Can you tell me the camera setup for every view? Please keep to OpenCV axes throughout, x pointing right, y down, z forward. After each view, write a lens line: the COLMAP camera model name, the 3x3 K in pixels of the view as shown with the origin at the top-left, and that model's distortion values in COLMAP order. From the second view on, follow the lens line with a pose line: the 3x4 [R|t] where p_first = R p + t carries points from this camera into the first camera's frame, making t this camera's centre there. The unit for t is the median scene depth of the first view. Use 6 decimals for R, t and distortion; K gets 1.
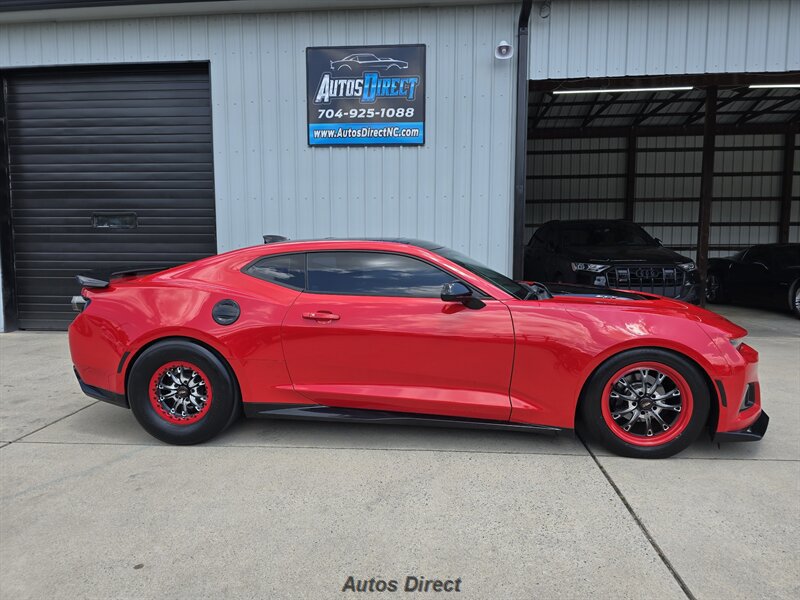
lens RADIAL K [[539.1, 0, 397.7], [0, 539.1, 297.4], [0, 0, 1]] dist [0.071736, -0.070402]
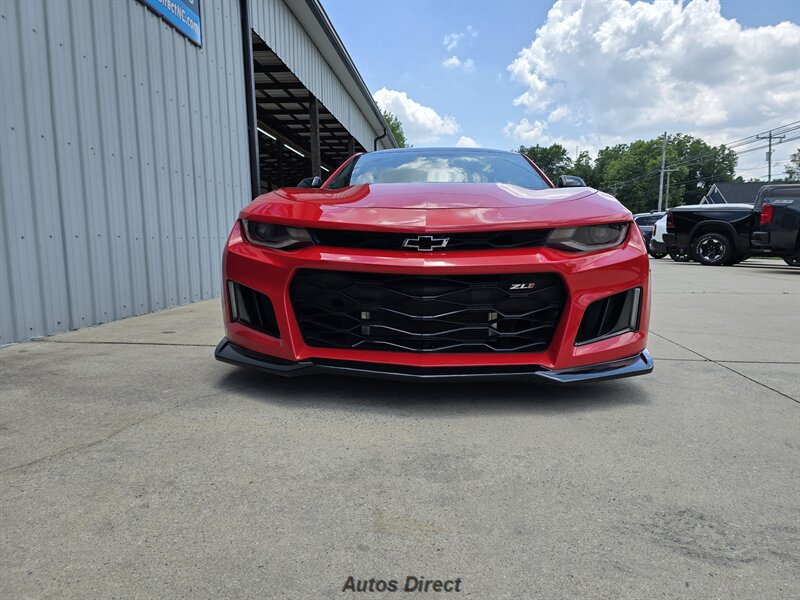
lens RADIAL K [[539.1, 0, 401.7], [0, 539.1, 295.4], [0, 0, 1]] dist [0.071736, -0.070402]
pose [[0.004526, -0.094073, 0.995555, -0.767103], [0.101087, 0.990508, 0.093137, 0.025684], [-0.994867, 0.100216, 0.013992, 0.737535]]
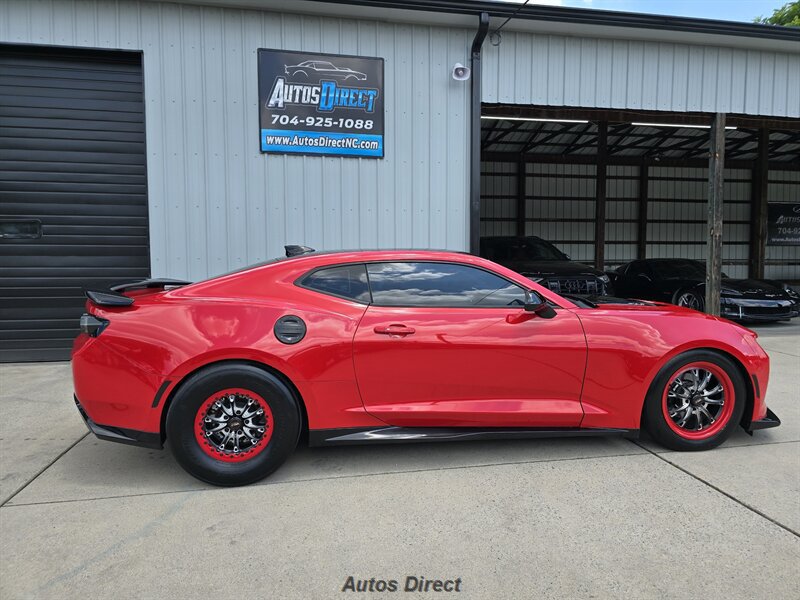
lens RADIAL K [[539.1, 0, 407.4], [0, 539.1, 294.0], [0, 0, 1]] dist [0.071736, -0.070402]
pose [[0.962386, -0.016012, 0.271214, -0.182059], [0.025825, 0.999133, -0.032650, 0.001219], [-0.270456, 0.038426, 0.961965, 0.043428]]
